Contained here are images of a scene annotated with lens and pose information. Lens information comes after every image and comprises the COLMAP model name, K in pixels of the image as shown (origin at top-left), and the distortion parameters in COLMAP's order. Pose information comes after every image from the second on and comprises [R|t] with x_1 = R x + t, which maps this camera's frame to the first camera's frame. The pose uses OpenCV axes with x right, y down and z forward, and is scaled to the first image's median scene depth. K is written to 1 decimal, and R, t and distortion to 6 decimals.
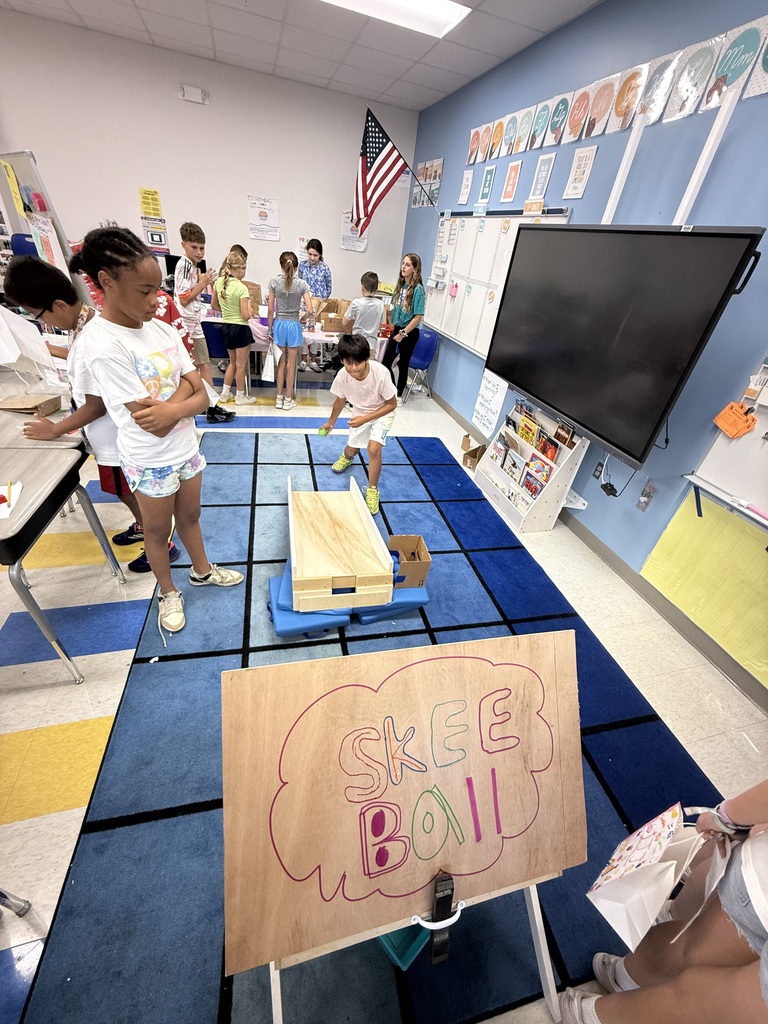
lens RADIAL K [[406.8, 0, 383.7], [0, 406.8, 511.2], [0, 0, 1]] dist [-0.006806, -0.000795]
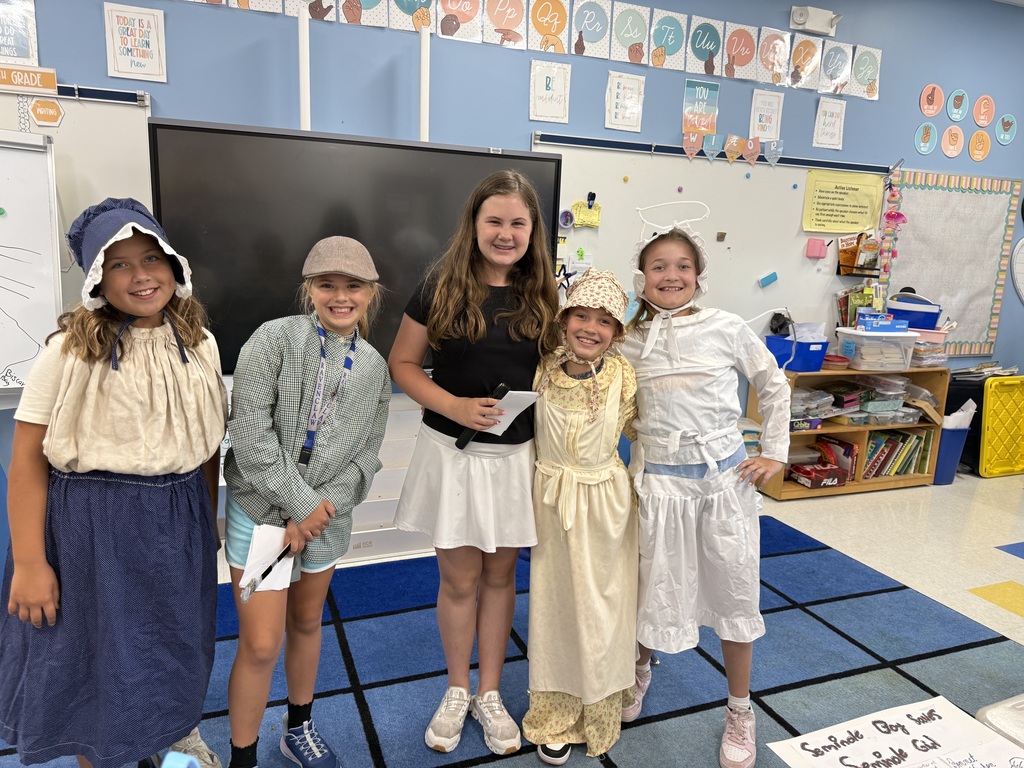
lens RADIAL K [[721.0, 0, 512.0], [0, 721.0, 383.2], [0, 0, 1]] dist [-0.004006, -0.006900]
pose [[-0.111249, -0.316311, 0.942110, -0.545962], [0.505366, 0.798263, 0.327691, -0.380393], [-0.855704, 0.512566, 0.071047, 0.534643]]
